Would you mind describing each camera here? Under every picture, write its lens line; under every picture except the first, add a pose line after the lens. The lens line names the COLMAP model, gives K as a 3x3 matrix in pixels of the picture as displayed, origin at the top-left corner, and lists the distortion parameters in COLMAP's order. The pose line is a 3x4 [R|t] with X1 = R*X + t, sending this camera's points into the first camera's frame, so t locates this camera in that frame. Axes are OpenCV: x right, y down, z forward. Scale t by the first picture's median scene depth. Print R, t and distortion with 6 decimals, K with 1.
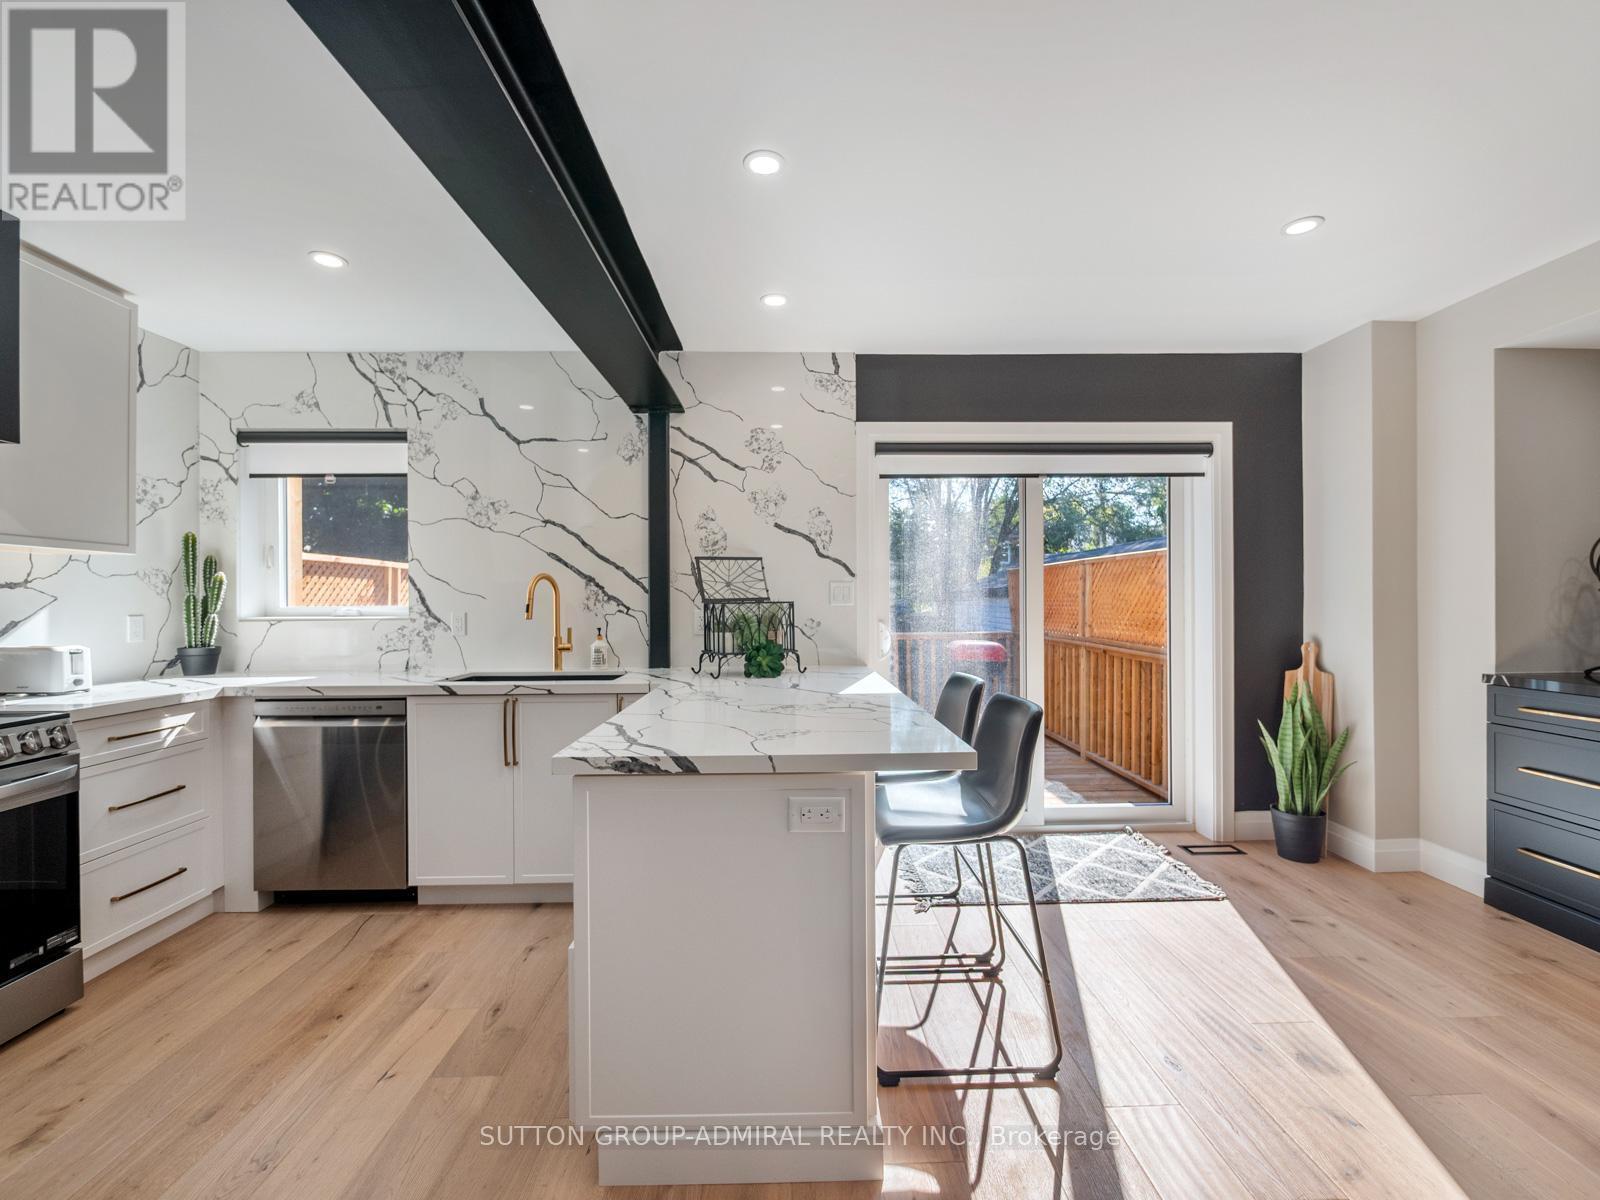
lens RADIAL K [[678.9, 0, 795.2], [0, 678.9, 598.3], [0, 0, 1]] dist [-0.002741, -0.000493]
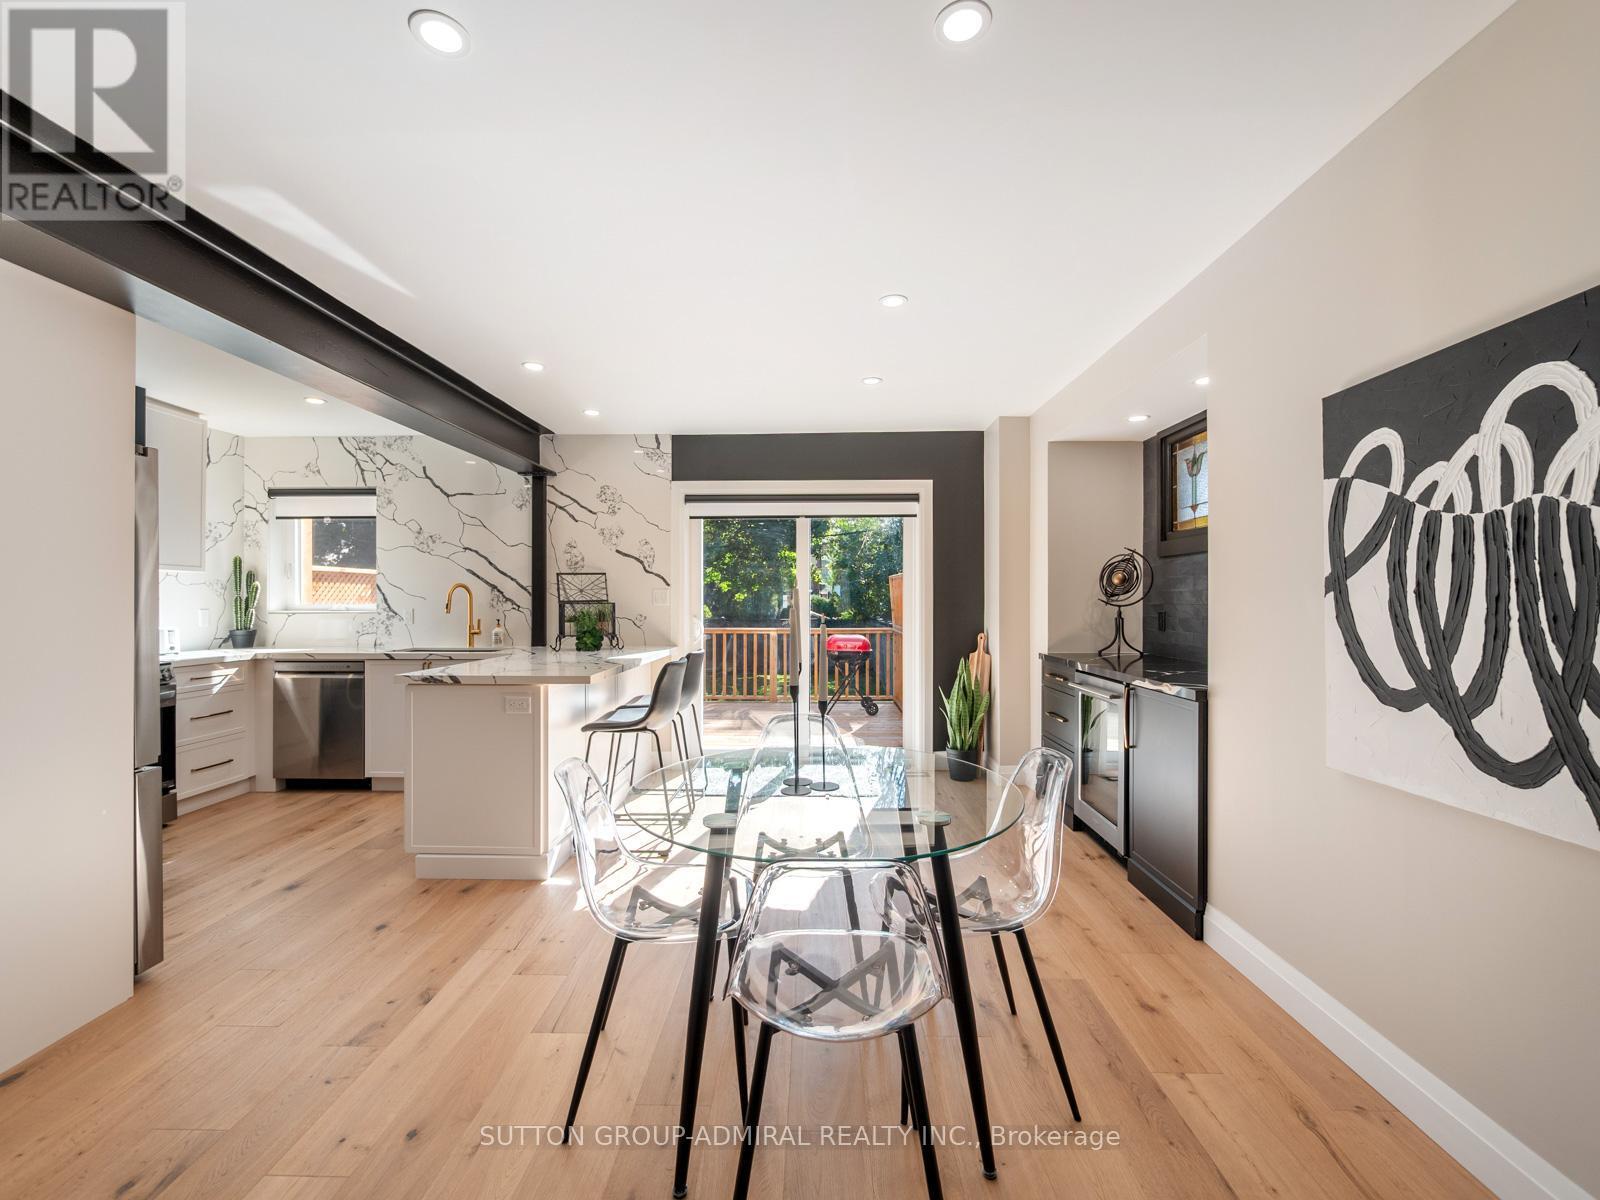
lens RADIAL K [[684.0, 0, 794.8], [0, 684.0, 596.0], [0, 0, 1]] dist [-0.001295, -0.000040]
pose [[0.998649, 0.005313, -0.051683, 0.441075], [-0.005461, 0.999981, -0.002724, -0.007889], [0.051667, 0.003002, 0.998660, -0.475019]]
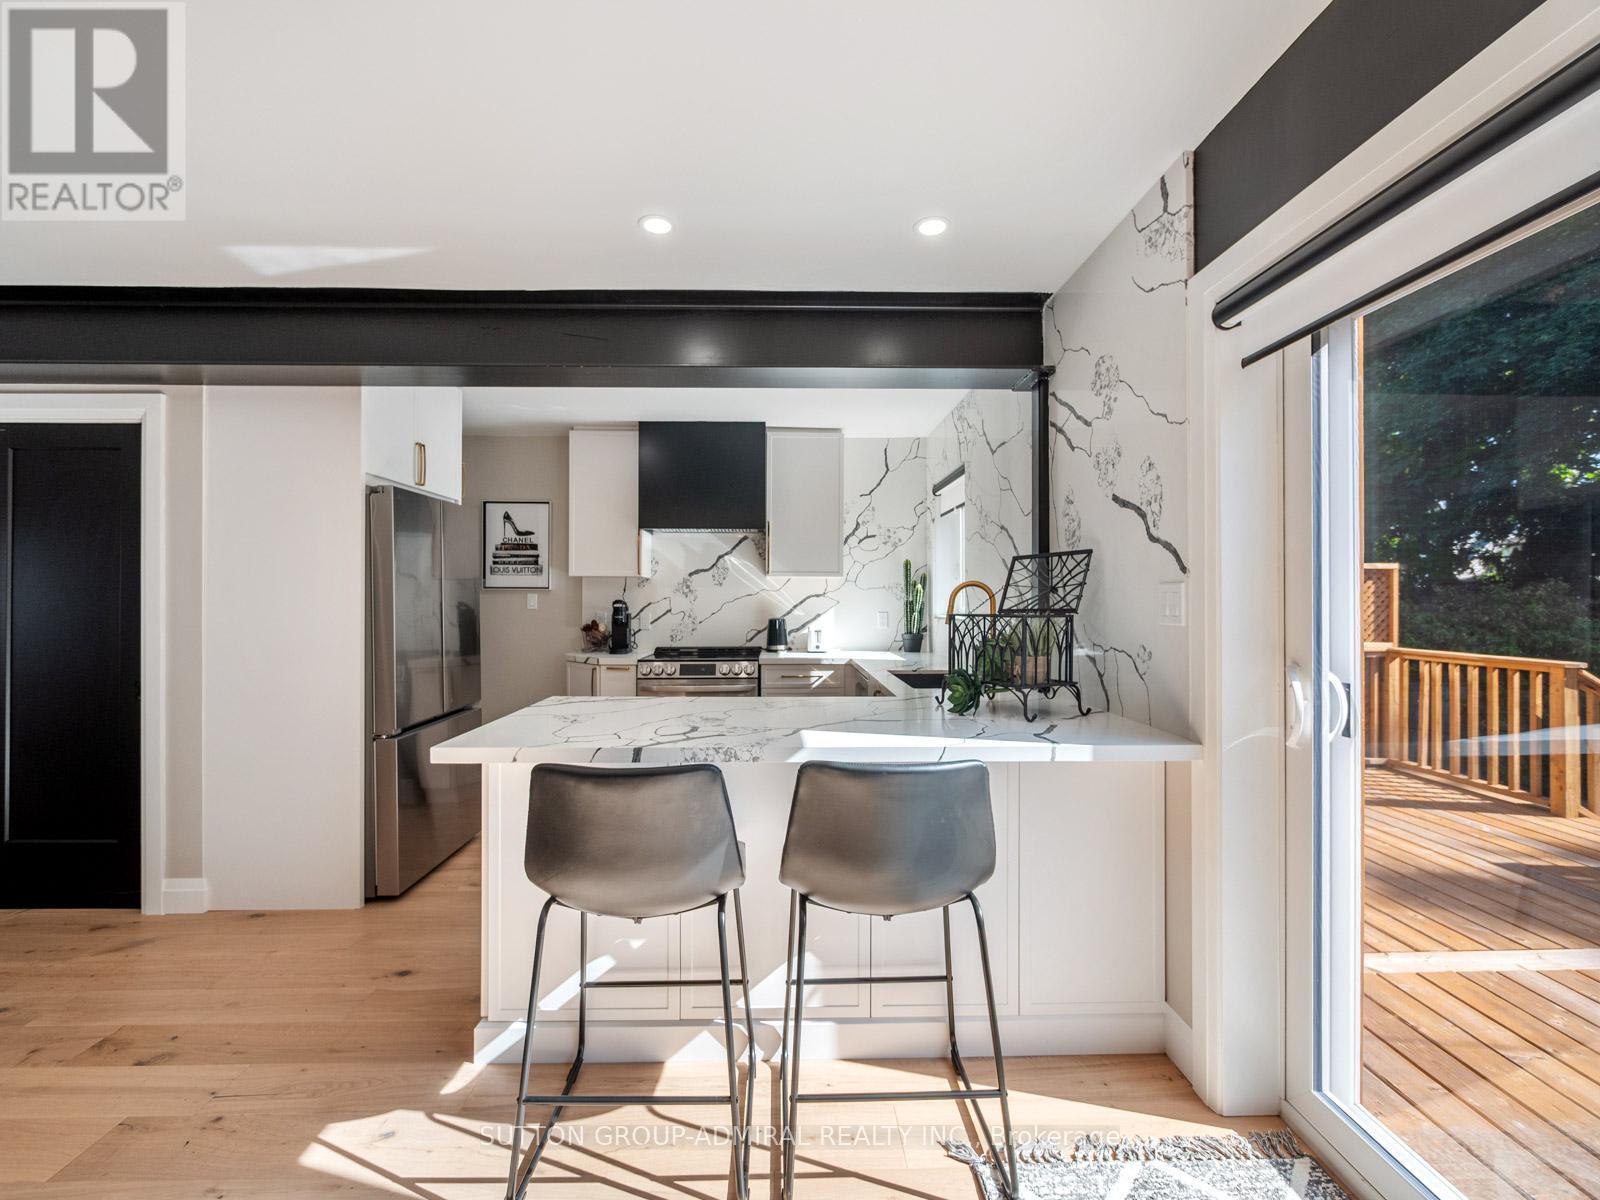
lens RADIAL K [[684.0, 0, 794.8], [0, 684.0, 596.0], [0, 0, 1]] dist [-0.001295, -0.000040]
pose [[-0.001594, 0.001636, -0.999997, 0.631105], [0.000899, 0.999998, 0.001635, -0.015194], [0.999998, -0.000896, -0.001595, 0.703090]]
